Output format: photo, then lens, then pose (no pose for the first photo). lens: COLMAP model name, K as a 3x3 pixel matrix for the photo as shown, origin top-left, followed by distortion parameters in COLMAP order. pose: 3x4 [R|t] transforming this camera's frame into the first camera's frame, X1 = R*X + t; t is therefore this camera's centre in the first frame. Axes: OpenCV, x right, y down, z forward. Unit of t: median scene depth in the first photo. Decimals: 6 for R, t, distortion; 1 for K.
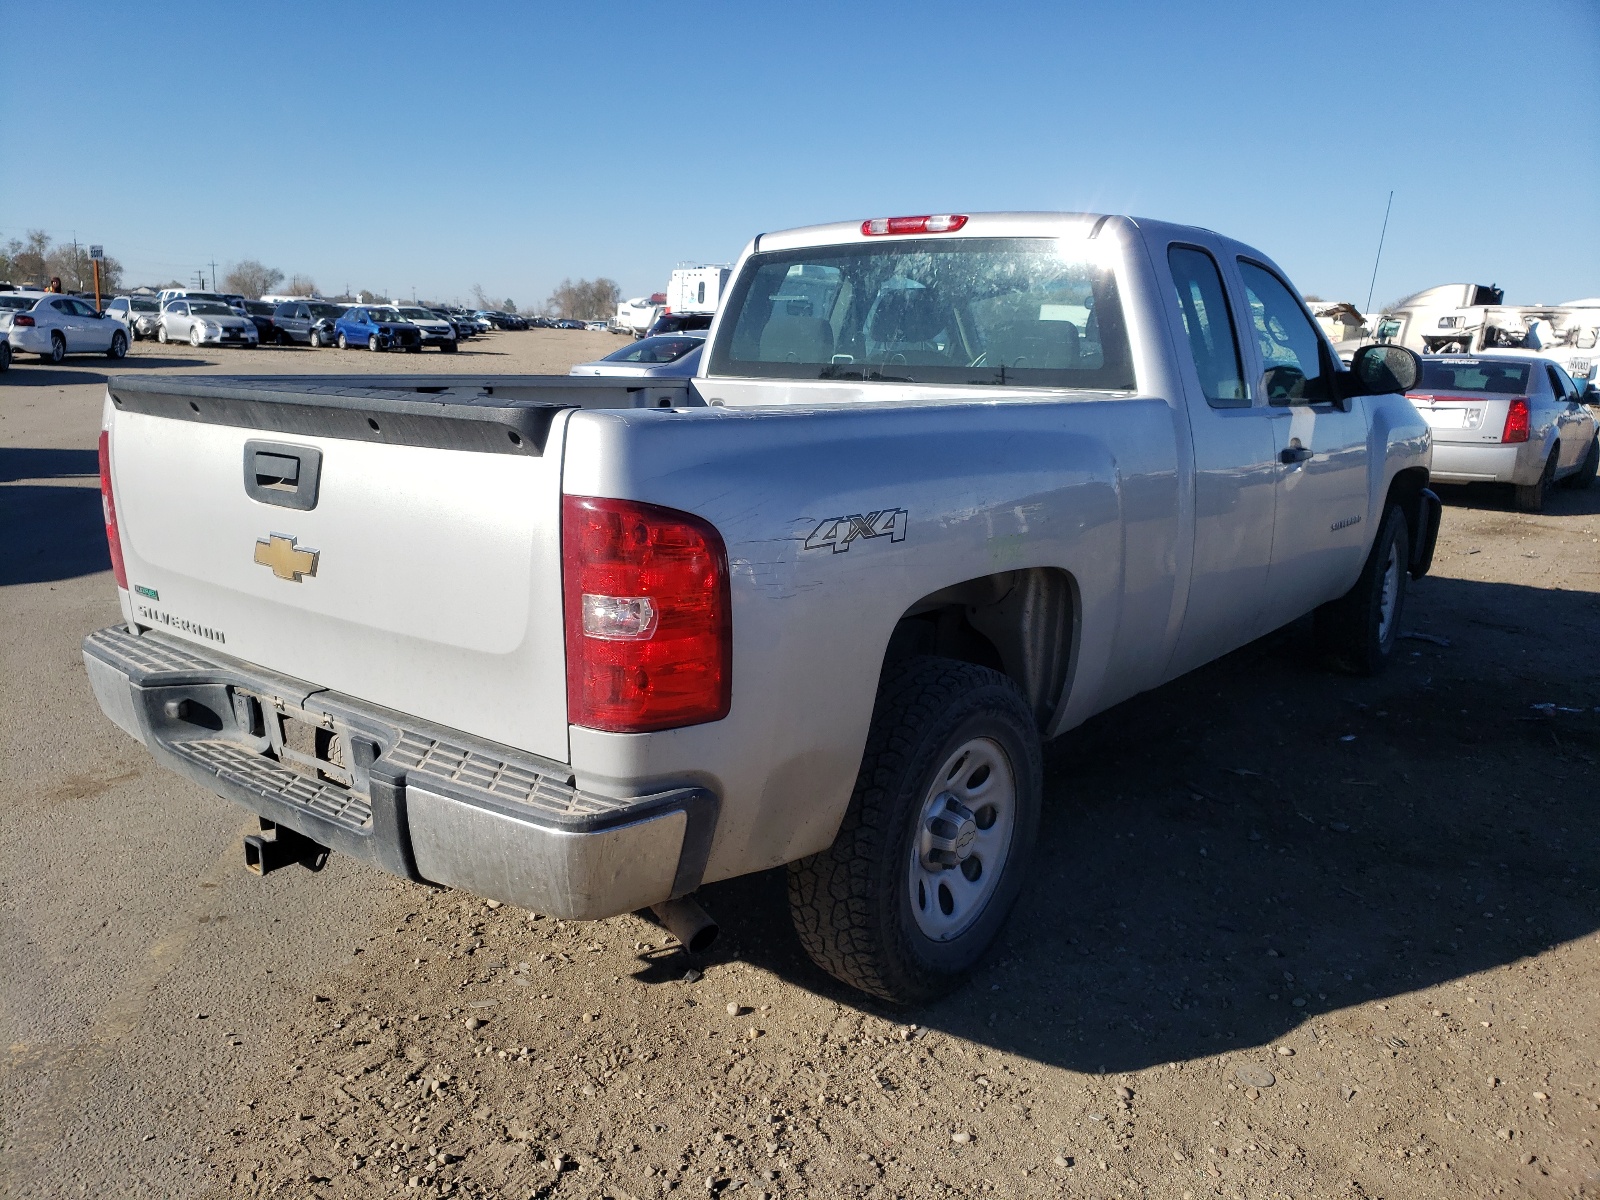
lens RADIAL K [[1240.8, 0, 800.0], [0, 1240.8, 600.0], [0, 0, 1]] dist [-0.003310, -0.001770]
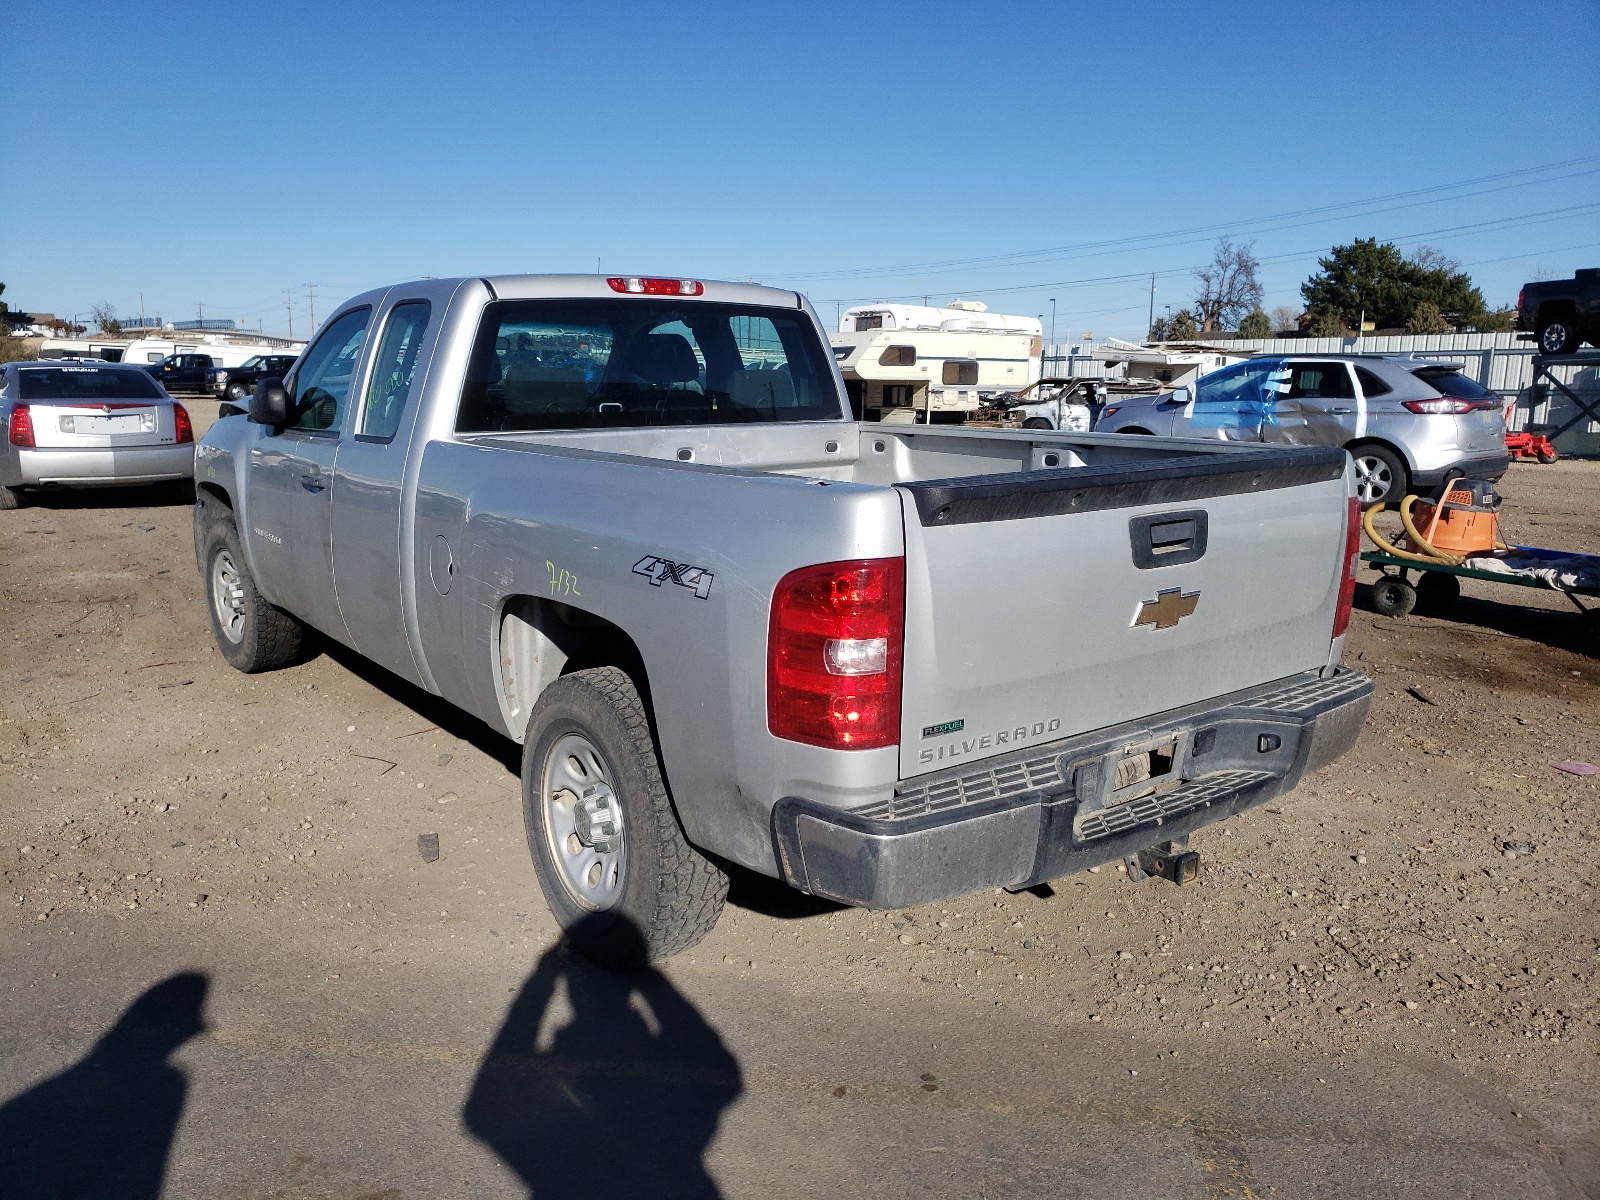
lens RADIAL K [[1174.2, 0, 800.0], [0, 1174.2, 600.0], [0, 0, 1]] dist [0.106041, 0.000090]
pose [[0.253913, -0.211914, 0.943727, -1.134680], [0.199514, 0.966196, 0.163280, -0.214061], [-0.946426, 0.146828, 0.287609, 0.737563]]
